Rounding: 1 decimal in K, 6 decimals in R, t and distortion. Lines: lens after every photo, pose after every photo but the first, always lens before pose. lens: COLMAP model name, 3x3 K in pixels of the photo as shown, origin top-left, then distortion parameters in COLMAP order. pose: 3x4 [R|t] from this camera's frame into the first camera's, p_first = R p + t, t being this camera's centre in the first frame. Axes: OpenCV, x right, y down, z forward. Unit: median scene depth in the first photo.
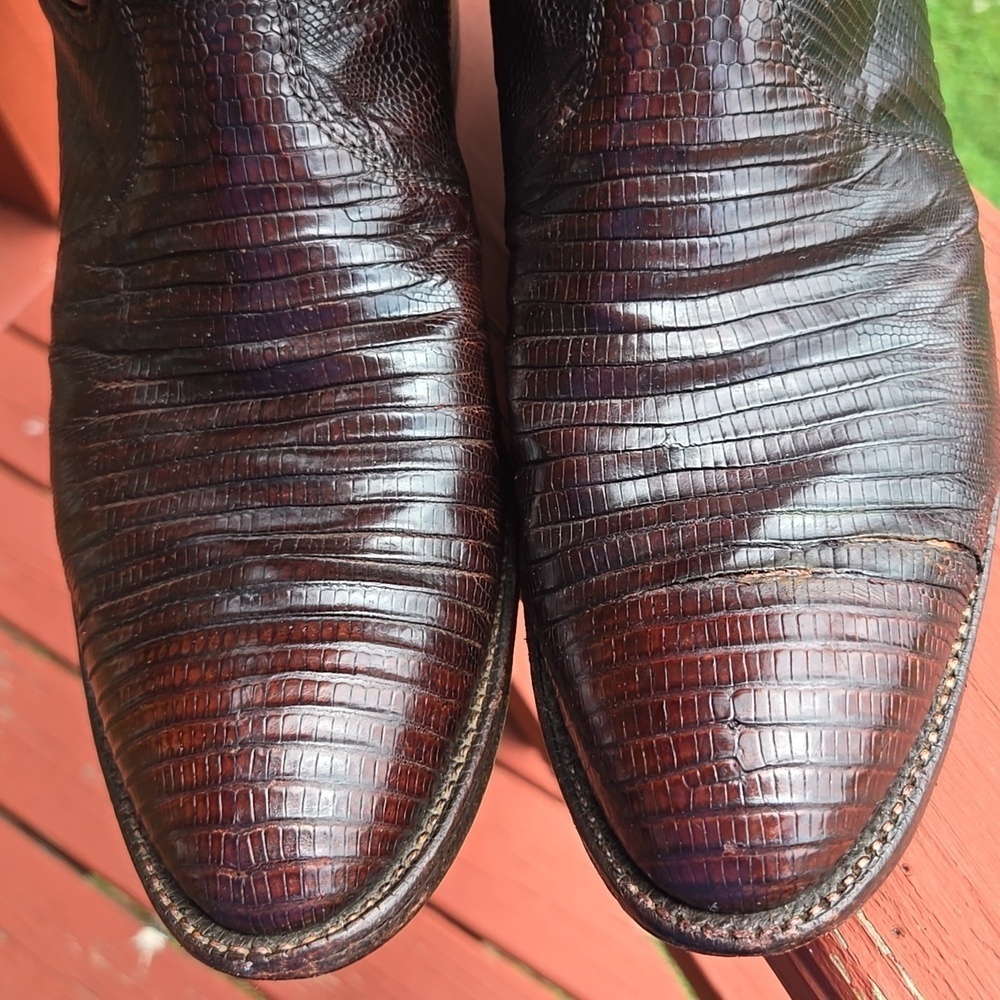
lens RADIAL K [[1524.8, 0, 500.0], [0, 1524.8, 500.0], [0, 0, 1]] dist [0.200764, -0.330154]
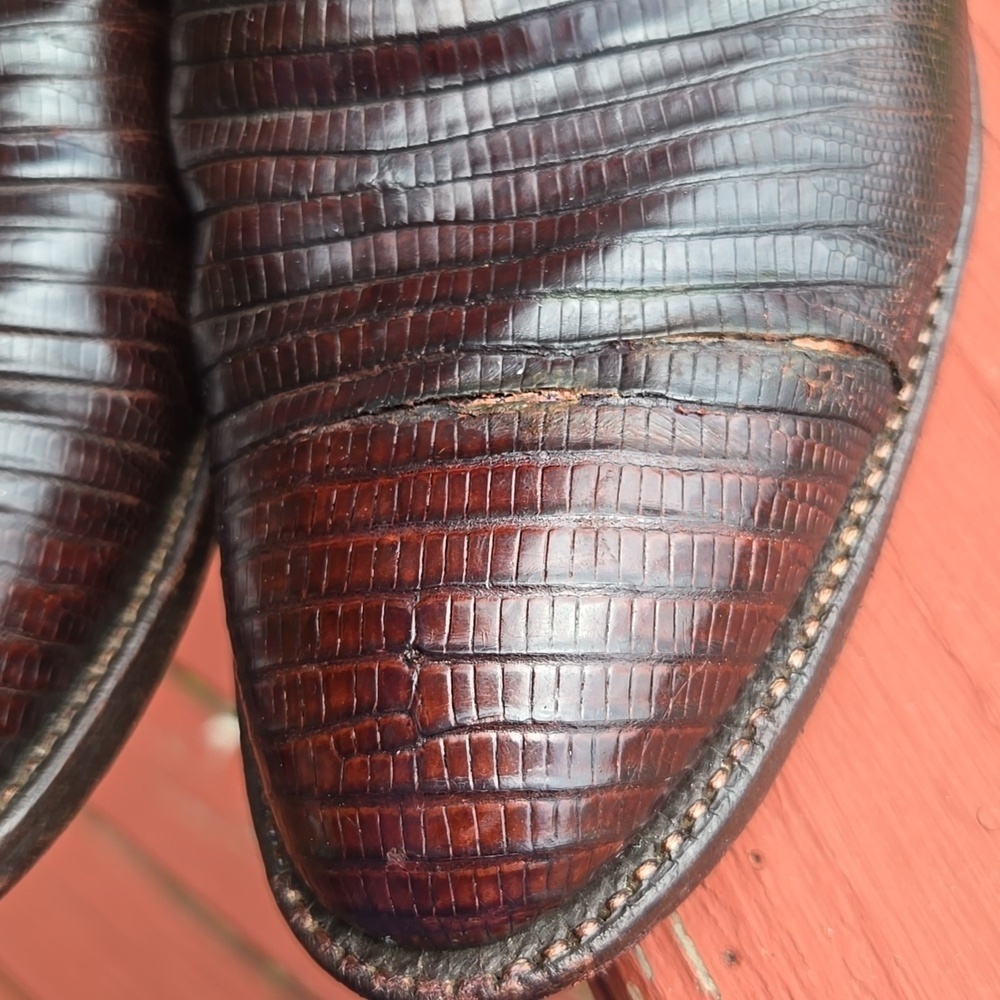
lens RADIAL K [[1498.6, 0, 500.1], [0, 1498.6, 466.9], [0, 0, 1]] dist [0.047508, -0.006538]
pose [[0.992470, 0.006294, -0.122325, 0.238189], [0.008978, 0.992255, 0.123892, 0.002237], [0.122158, -0.124057, 0.984727, 0.412728]]
